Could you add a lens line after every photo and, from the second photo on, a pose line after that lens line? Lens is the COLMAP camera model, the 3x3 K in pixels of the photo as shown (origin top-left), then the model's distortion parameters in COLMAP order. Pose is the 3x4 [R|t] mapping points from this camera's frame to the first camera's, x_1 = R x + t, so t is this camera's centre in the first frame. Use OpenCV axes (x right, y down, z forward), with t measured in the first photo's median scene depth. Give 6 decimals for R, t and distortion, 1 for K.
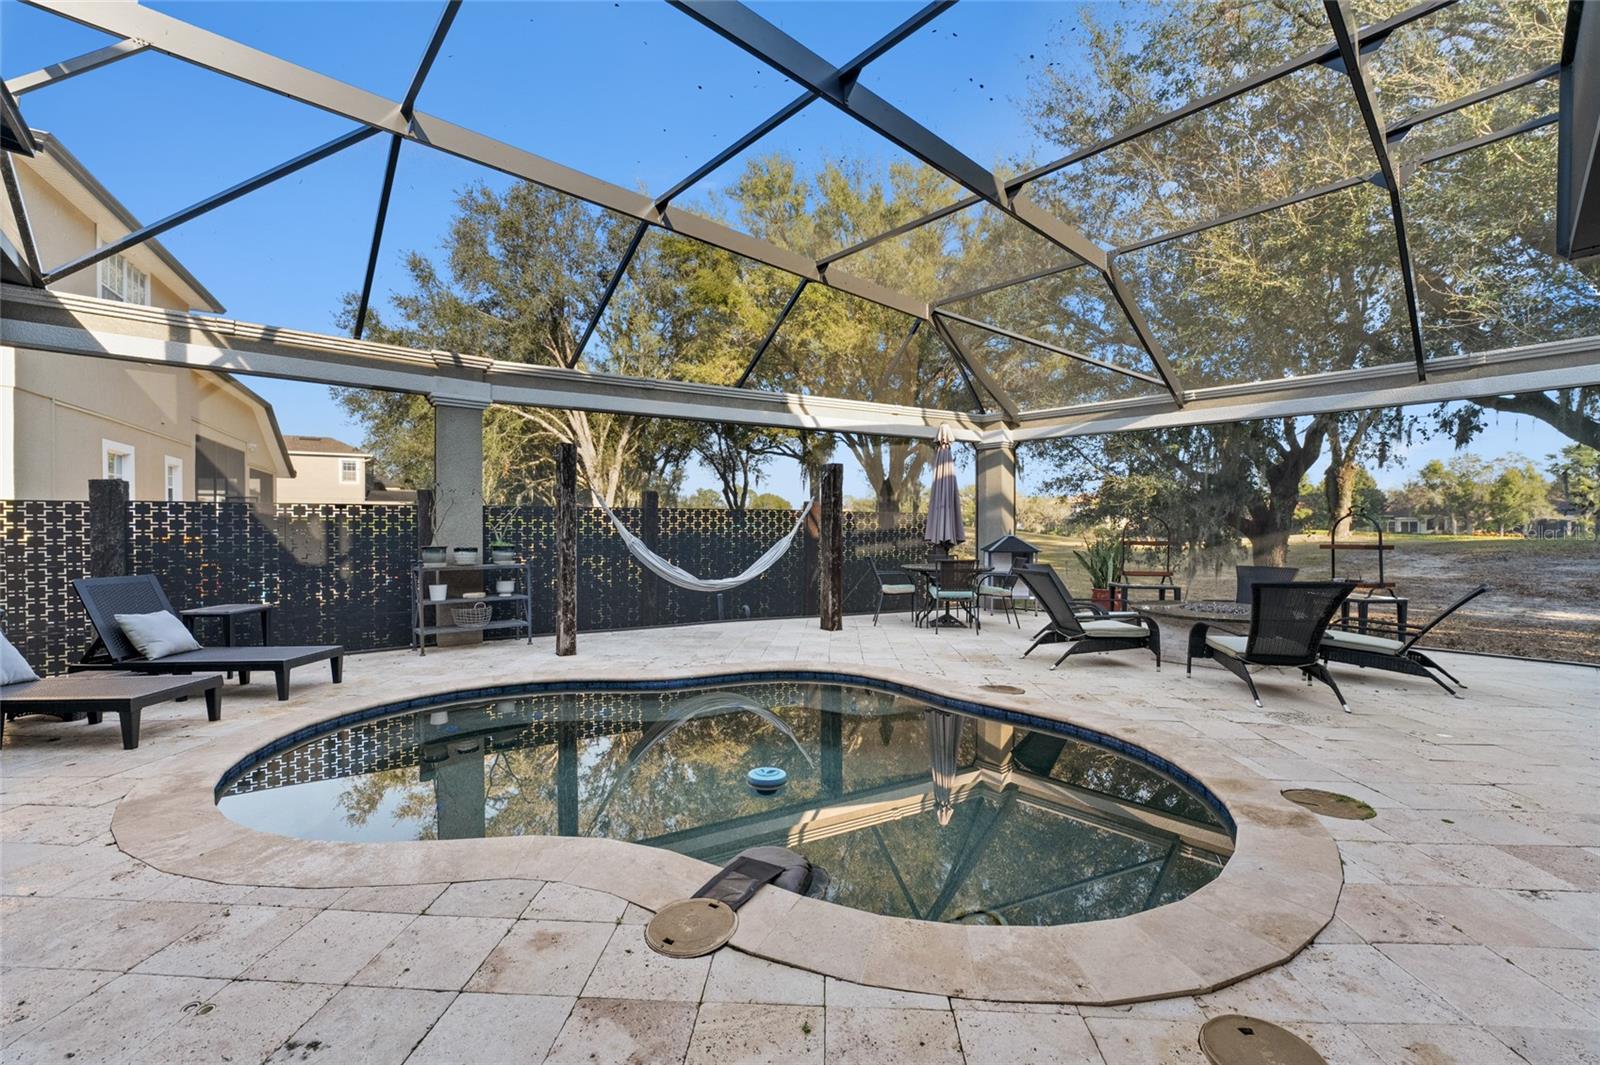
lens RADIAL K [[643.4, 0, 800.4], [0, 643.4, 527.3], [0, 0, 1]] dist [0.001519, 0.000034]
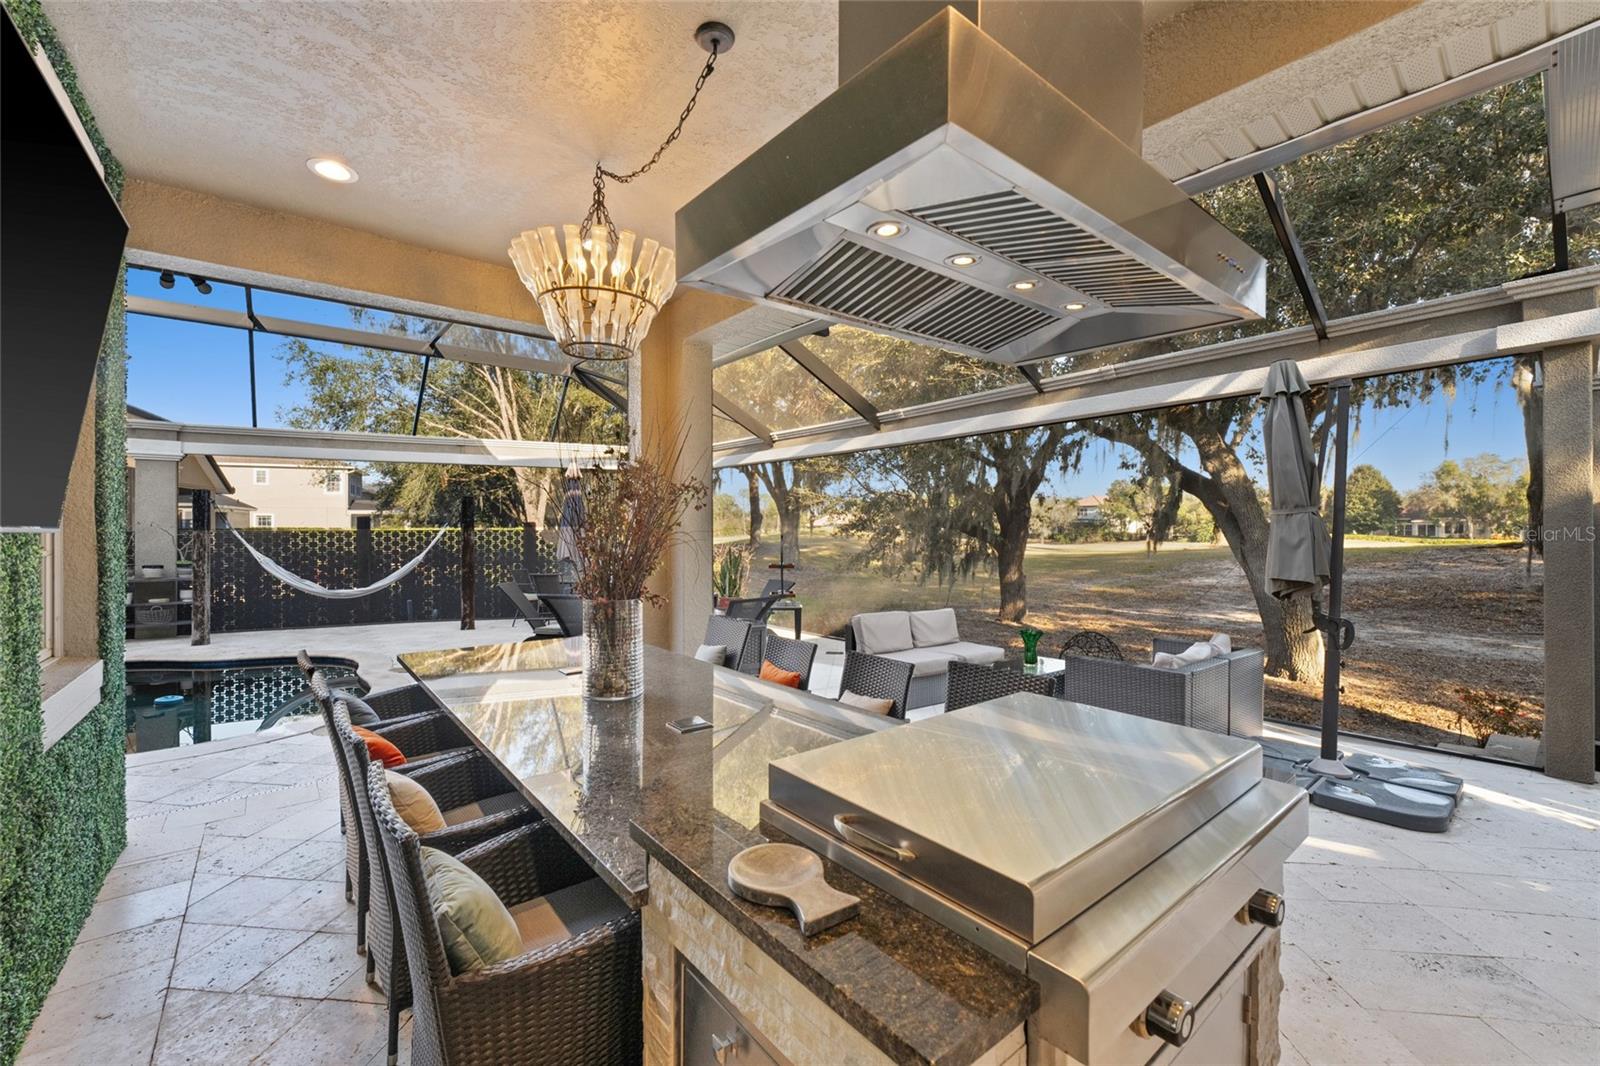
lens RADIAL K [[651.2, 0, 783.6], [0, 651.2, 534.7], [0, 0, 1]] dist [-0.014336, 0.000124]
pose [[0.998253, -0.002380, -0.059043, 0.504735], [0.002719, 0.999980, 0.005661, -0.020777], [0.059028, -0.005812, 0.998239, -0.147887]]
